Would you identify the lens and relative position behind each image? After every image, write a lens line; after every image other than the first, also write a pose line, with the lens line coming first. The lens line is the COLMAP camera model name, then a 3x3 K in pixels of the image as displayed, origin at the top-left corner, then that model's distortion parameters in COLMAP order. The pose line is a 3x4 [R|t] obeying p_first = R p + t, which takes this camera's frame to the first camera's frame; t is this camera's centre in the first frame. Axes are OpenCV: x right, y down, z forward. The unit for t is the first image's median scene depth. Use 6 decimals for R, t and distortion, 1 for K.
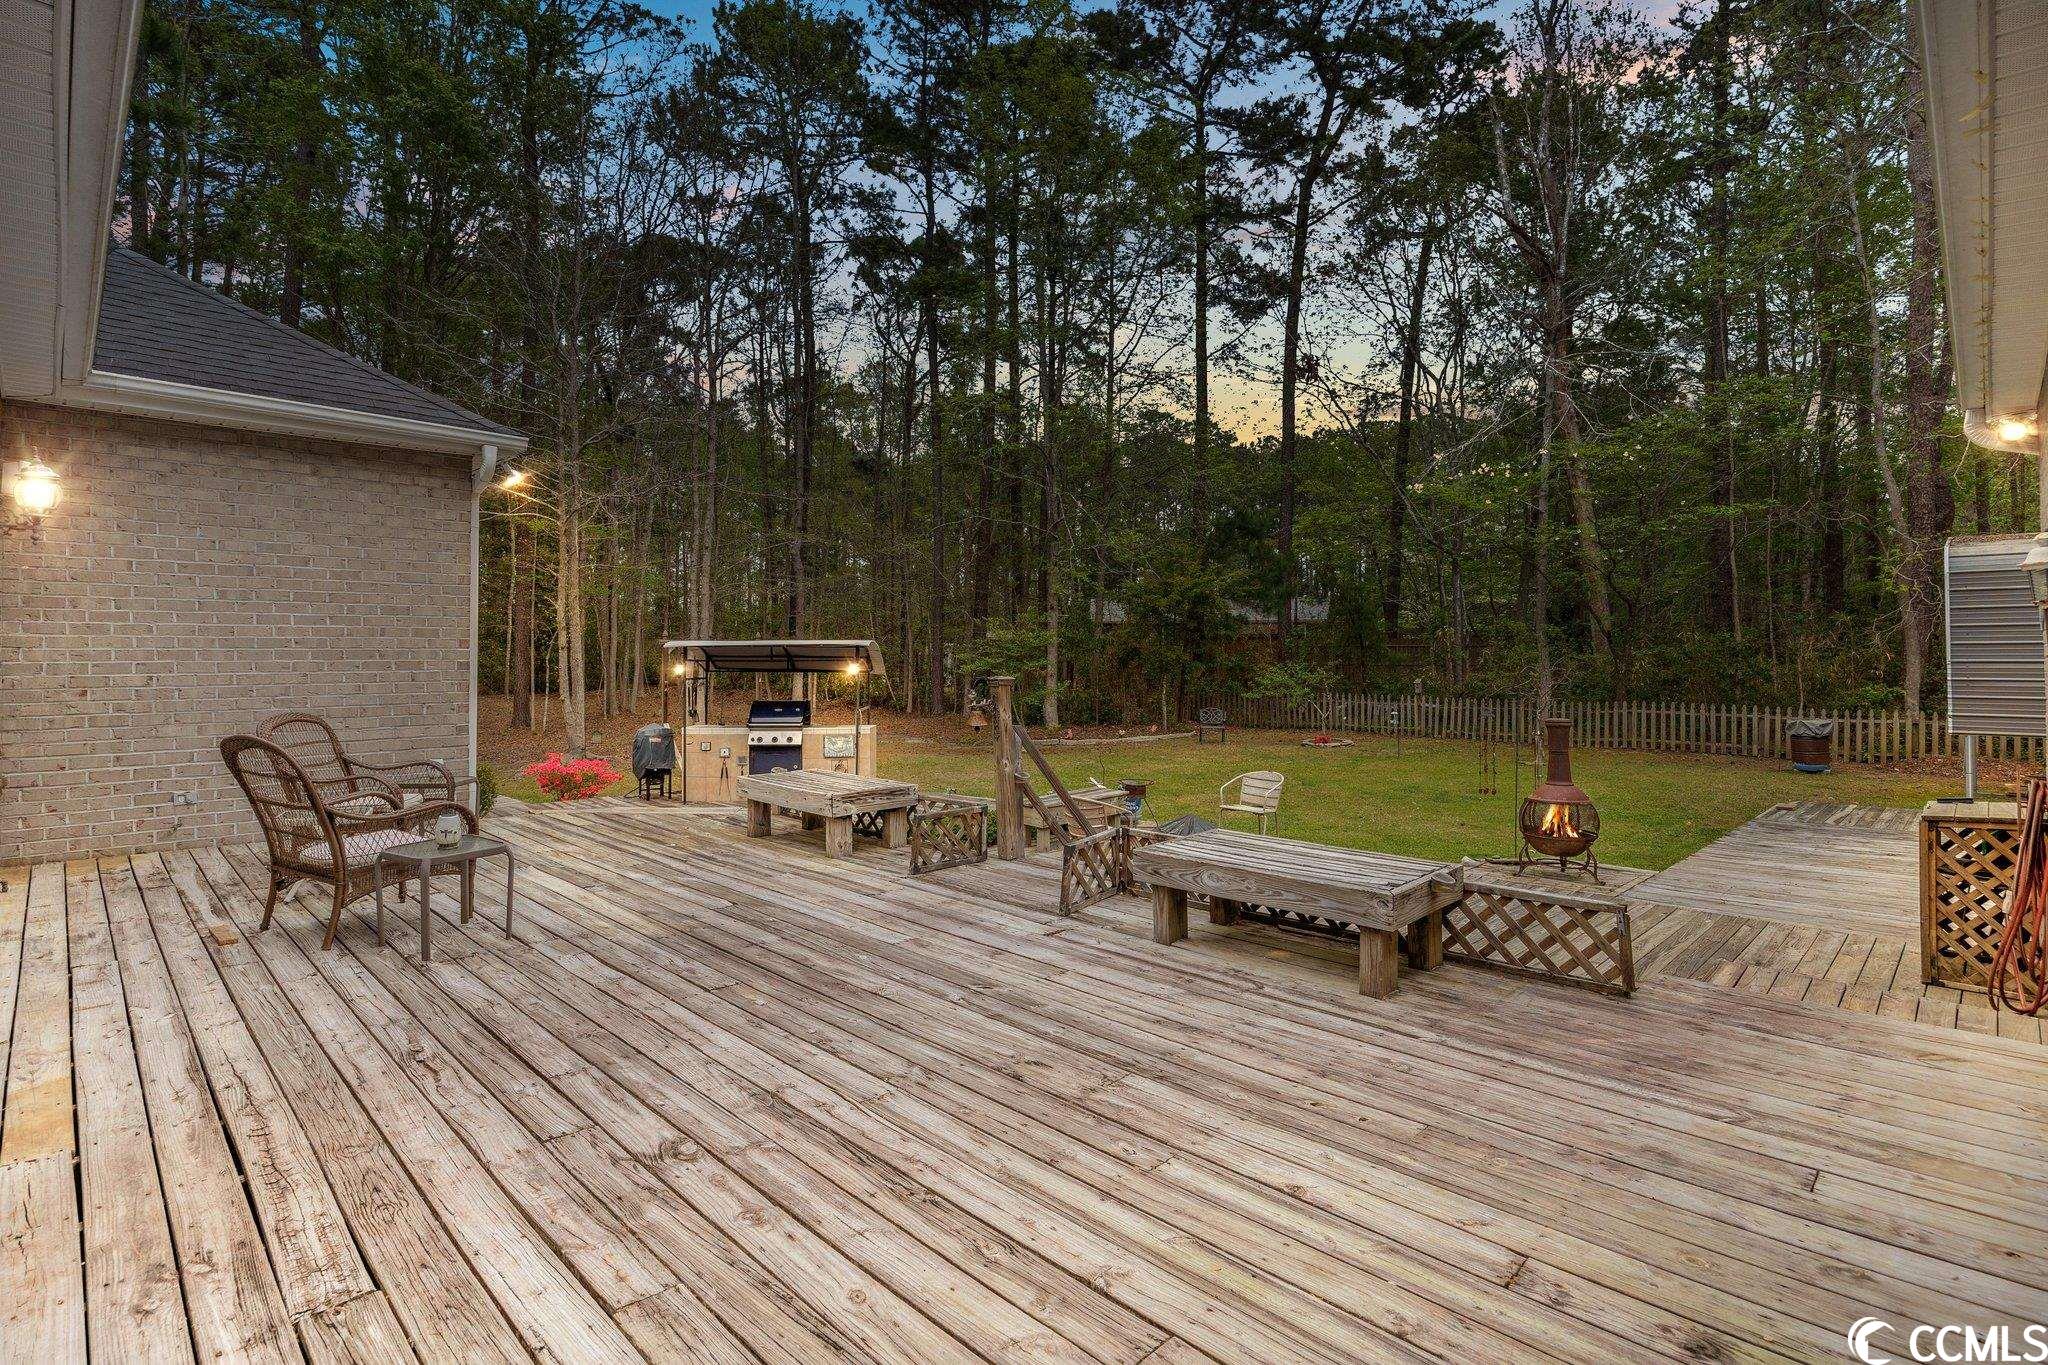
lens RADIAL K [[966.8, 0, 1033.5], [0, 966.8, 654.1], [0, 0, 1]] dist [0.000040, -0.000012]
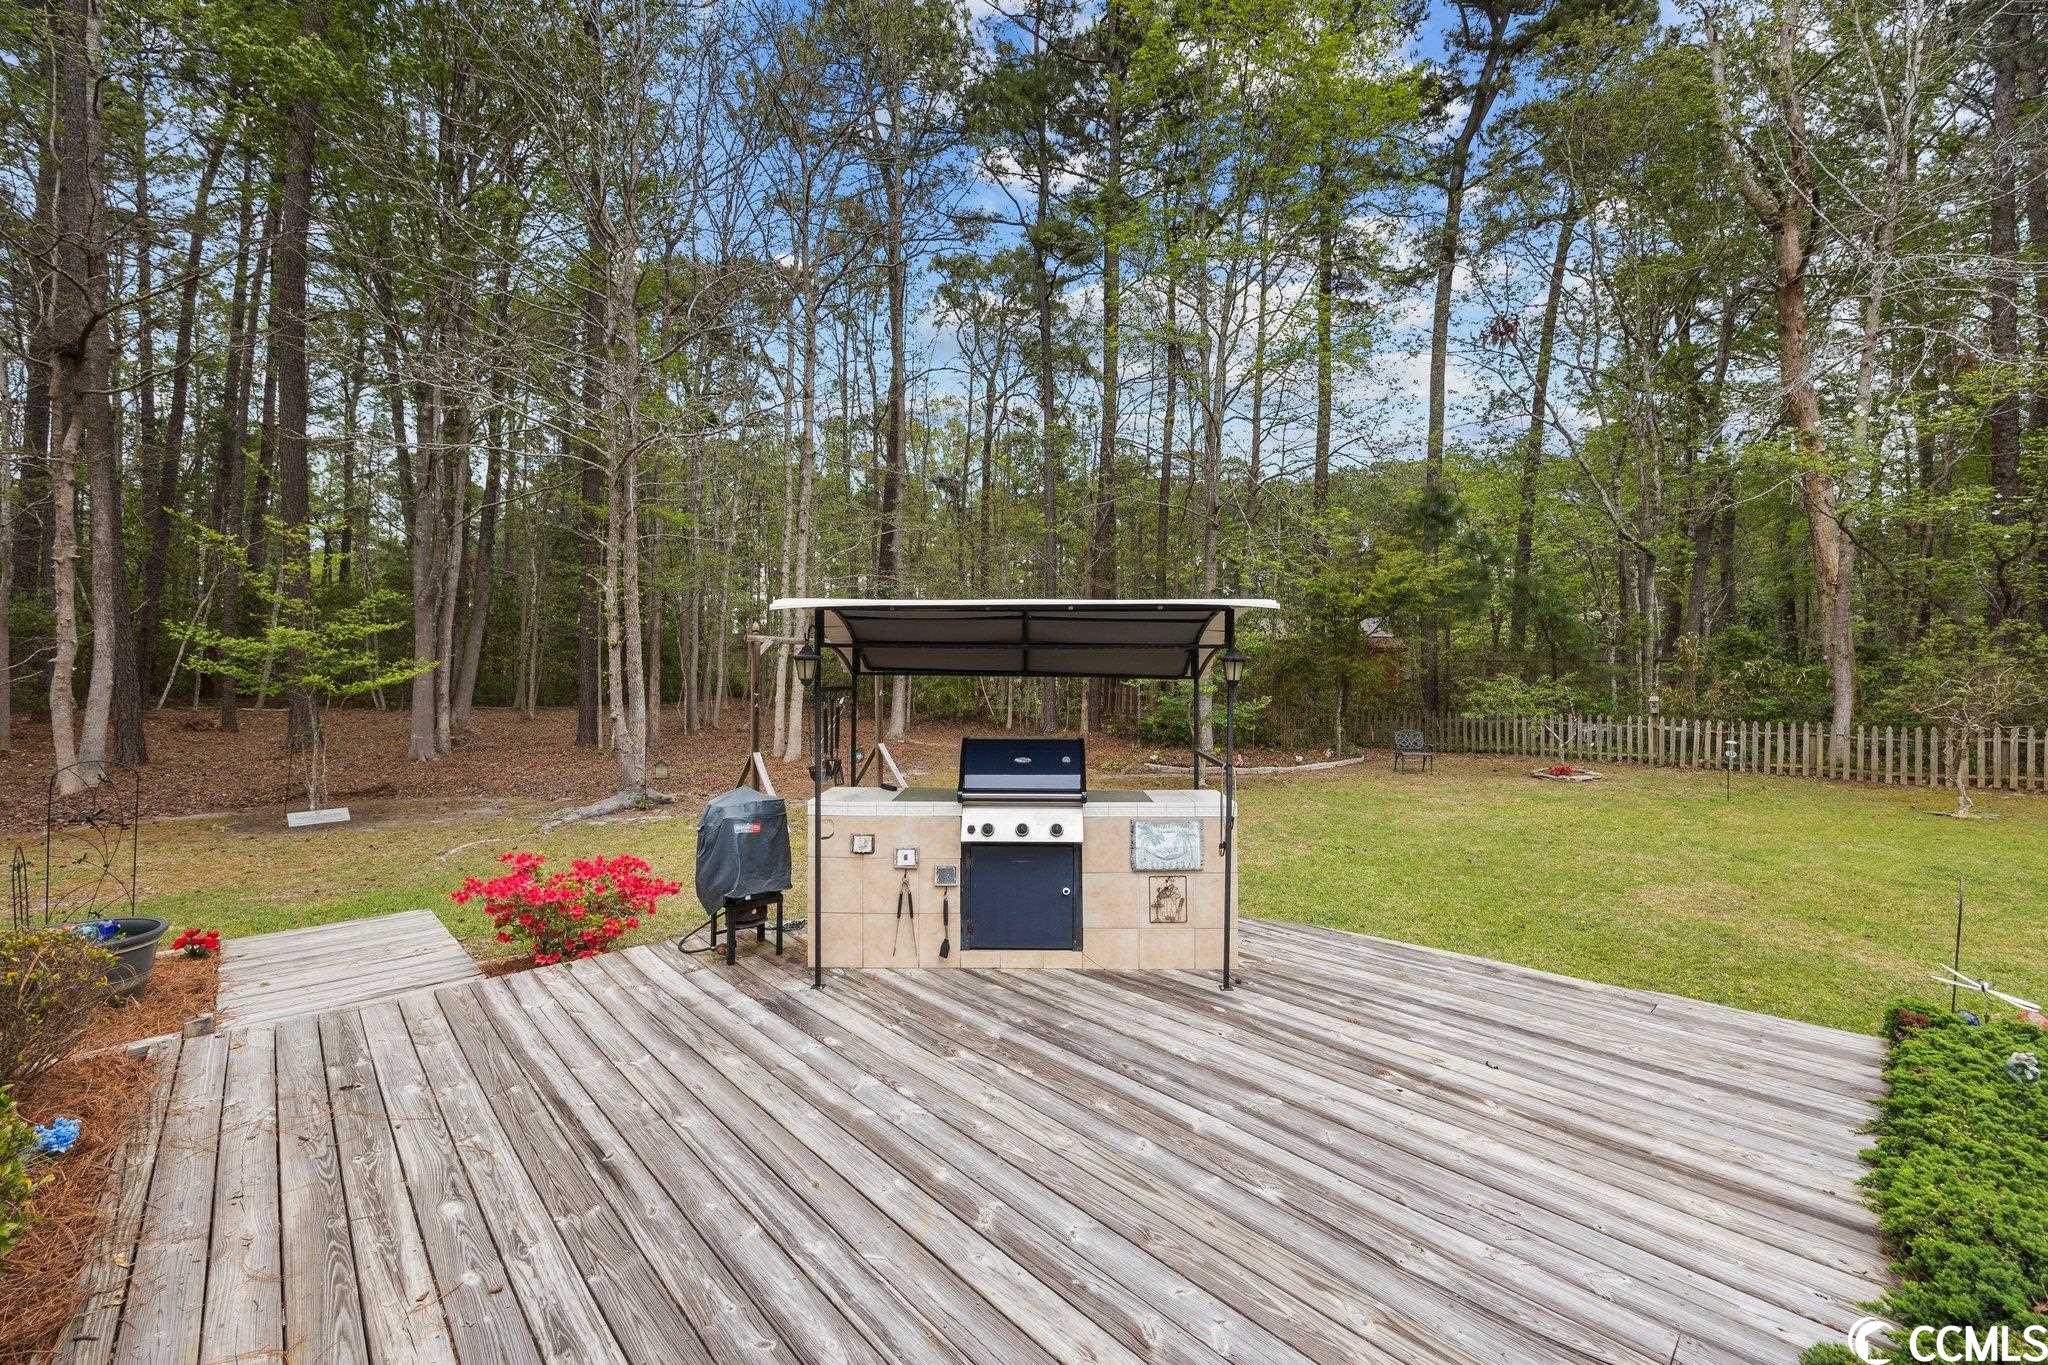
lens RADIAL K [[817.8, 0, 1031.7], [0, 817.8, 674.7], [0, 0, 1]] dist [0.001475, 0.000063]
pose [[0.999625, 0.005324, -0.026878, -0.162437], [-0.005237, 0.999981, 0.003299, 0.011494], [0.026895, -0.003157, 0.999633, 0.406428]]
